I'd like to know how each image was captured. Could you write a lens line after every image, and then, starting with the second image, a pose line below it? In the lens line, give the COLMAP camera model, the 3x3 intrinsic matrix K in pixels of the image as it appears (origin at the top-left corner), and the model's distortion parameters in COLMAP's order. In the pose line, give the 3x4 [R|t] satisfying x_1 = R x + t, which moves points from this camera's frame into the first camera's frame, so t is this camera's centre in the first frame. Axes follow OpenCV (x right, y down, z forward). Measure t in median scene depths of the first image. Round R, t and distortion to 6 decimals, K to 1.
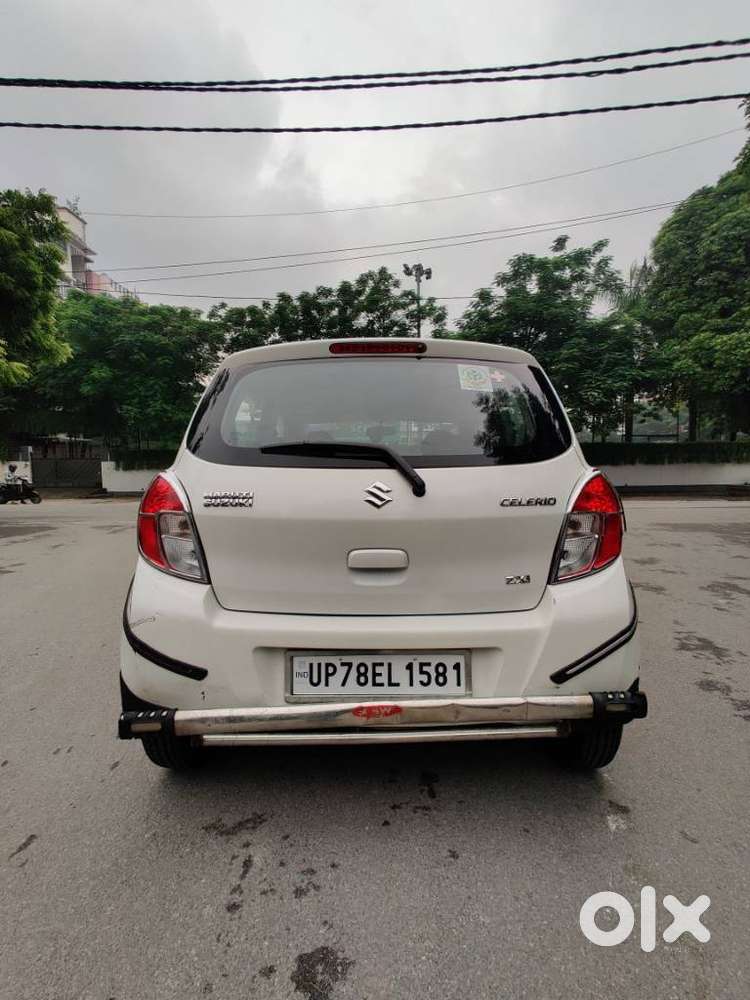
lens RADIAL K [[496.1, 0, 375.0], [0, 496.1, 500.0], [0, 0, 1]] dist [0.002621, 0.007964]
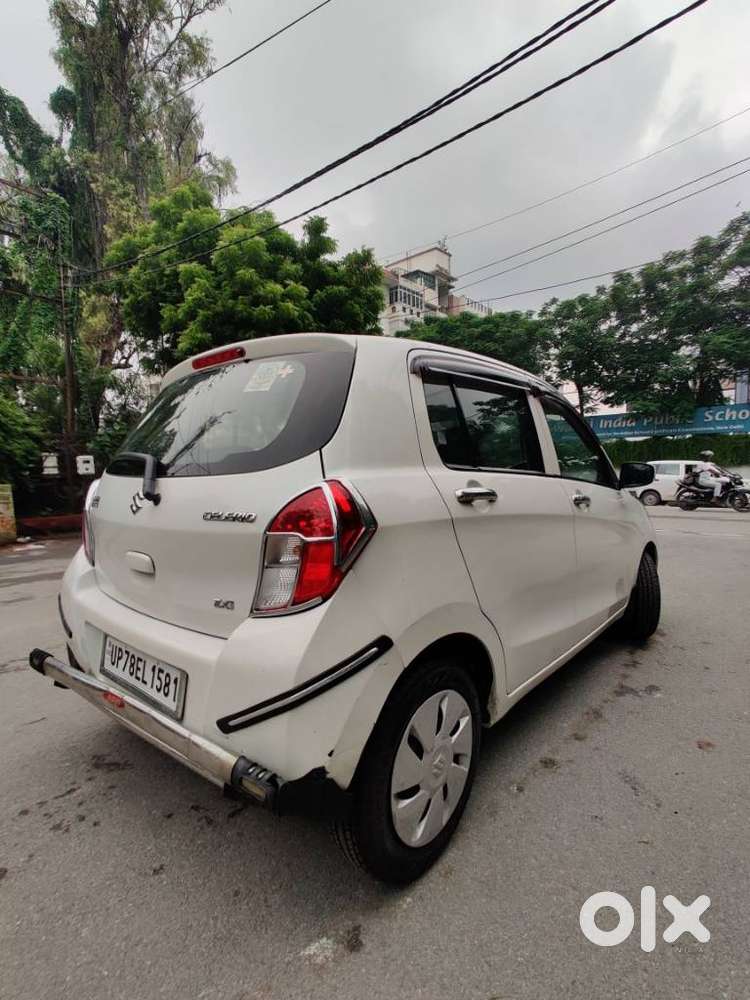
lens RADIAL K [[489.8, 0, 375.0], [0, 489.8, 500.0], [0, 0, 1]] dist [0.018078, 0.000822]
pose [[0.768418, 0.035751, -0.638949, 0.480543], [-0.032953, 0.999324, 0.016285, -0.022088], [0.639099, 0.008541, 0.769077, 0.225495]]
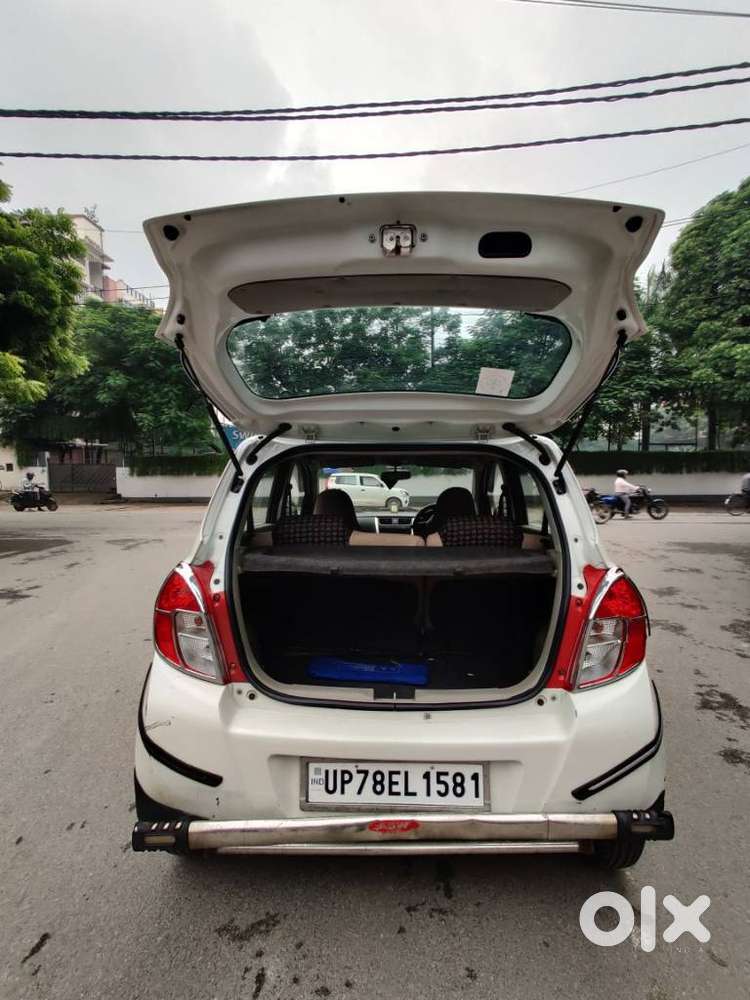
lens RADIAL K [[497.8, 0, 375.0], [0, 497.8, 500.0], [0, 0, 1]] dist [0.002478, 0.007370]
pose [[0.999690, 0.006708, -0.023960, -0.005610], [-0.006806, 0.999969, -0.004015, -0.091747], [0.023933, 0.004176, 0.999705, 0.005031]]
